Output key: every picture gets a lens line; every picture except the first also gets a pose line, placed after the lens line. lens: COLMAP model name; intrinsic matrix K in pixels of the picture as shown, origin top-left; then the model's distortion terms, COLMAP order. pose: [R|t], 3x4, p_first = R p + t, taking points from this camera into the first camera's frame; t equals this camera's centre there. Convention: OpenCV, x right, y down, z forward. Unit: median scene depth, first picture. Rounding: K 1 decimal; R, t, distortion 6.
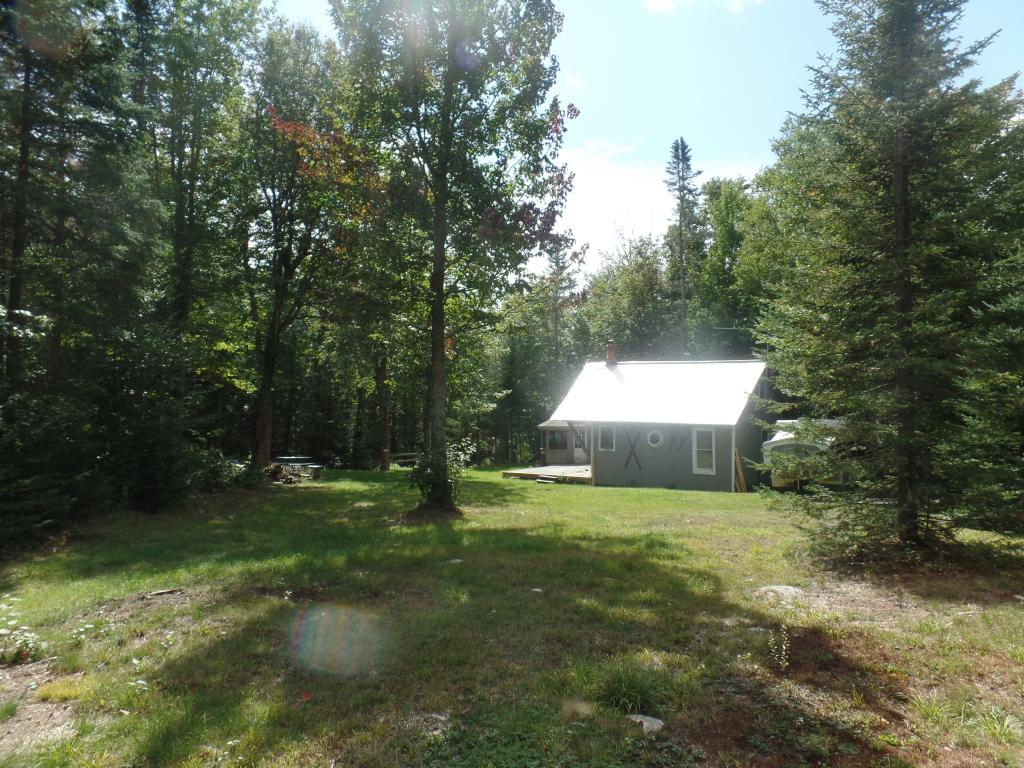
lens RADIAL K [[711.9, 0, 495.7], [0, 711.9, 367.1], [0, 0, 1]] dist [0.005189, 0.008619]
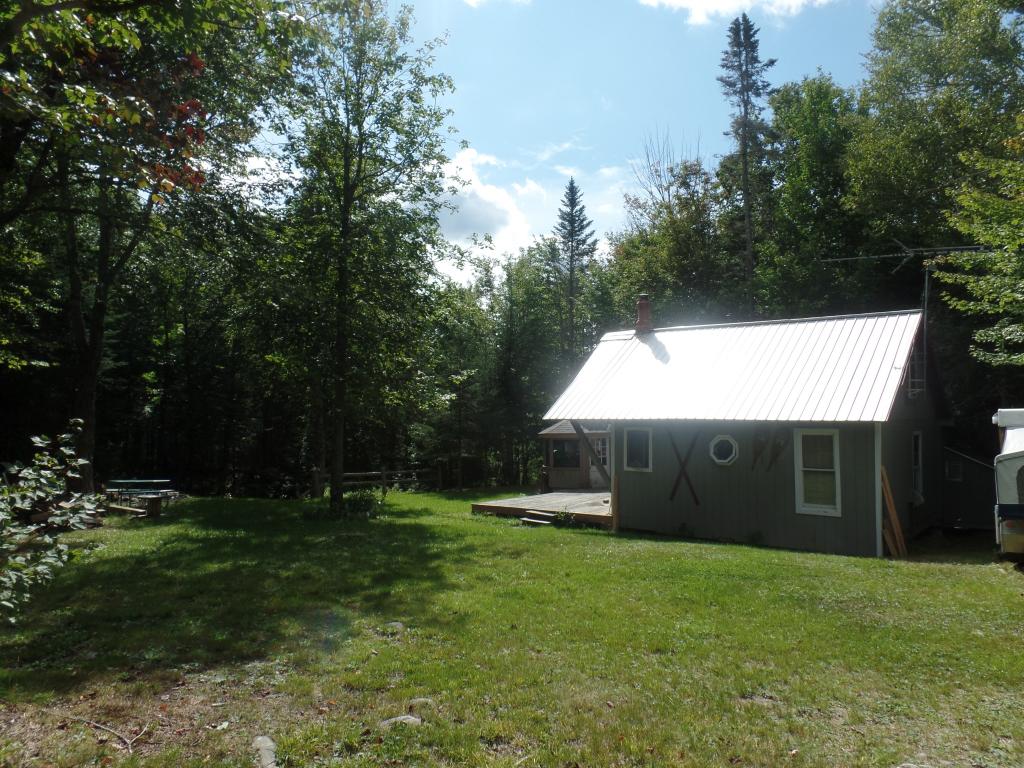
lens RADIAL K [[711.9, 0, 508.8], [0, 711.9, 375.7], [0, 0, 1]] dist [0.005189, 0.008619]
pose [[0.999597, -0.005889, -0.027773, 0.052537], [0.005662, 0.999950, -0.008246, 0.034068], [0.027820, 0.008086, 0.999580, 0.321411]]
